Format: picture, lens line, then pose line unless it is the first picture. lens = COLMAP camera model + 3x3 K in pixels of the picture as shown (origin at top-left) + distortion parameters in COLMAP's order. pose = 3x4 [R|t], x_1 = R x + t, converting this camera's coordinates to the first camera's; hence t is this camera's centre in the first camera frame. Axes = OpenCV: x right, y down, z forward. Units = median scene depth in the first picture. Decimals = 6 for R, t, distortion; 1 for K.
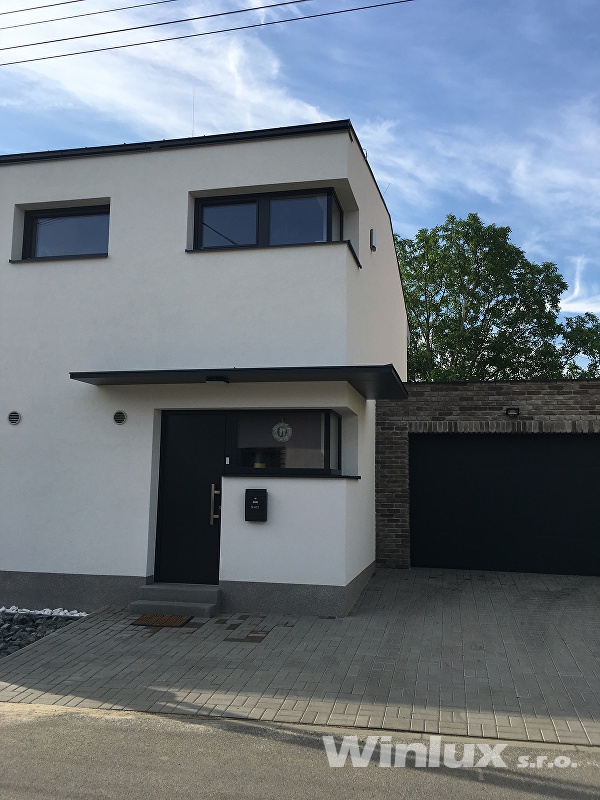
lens RADIAL K [[676.5, 0, 299.2], [0, 676.5, 395.6], [0, 0, 1]] dist [0.057646, -0.073548]
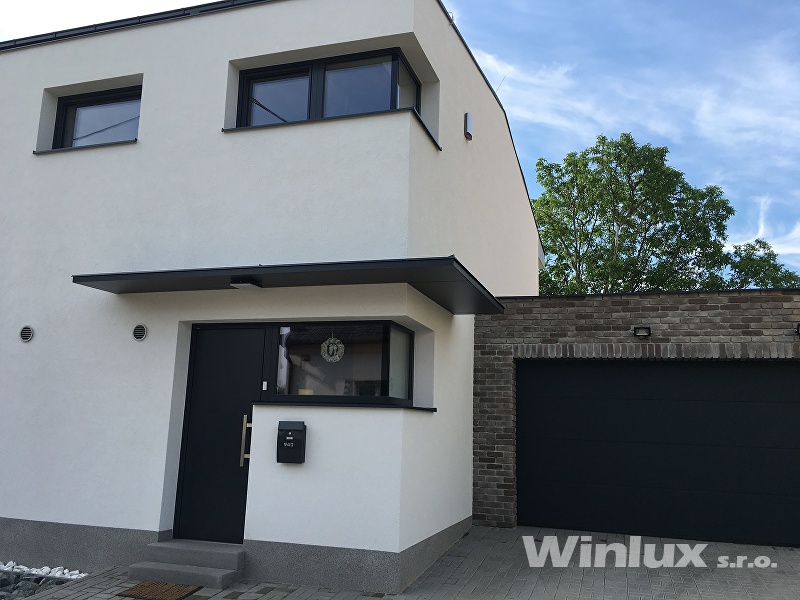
lens RADIAL K [[676.5, 0, 402.3], [0, 676.5, 303.2], [0, 0, 1]] dist [0.057646, -0.073548]
pose [[0.995736, -0.001495, -0.092234, 0.105239], [-0.003406, 0.998591, -0.052951, 0.032871], [0.092183, 0.053040, 0.994328, 0.174538]]
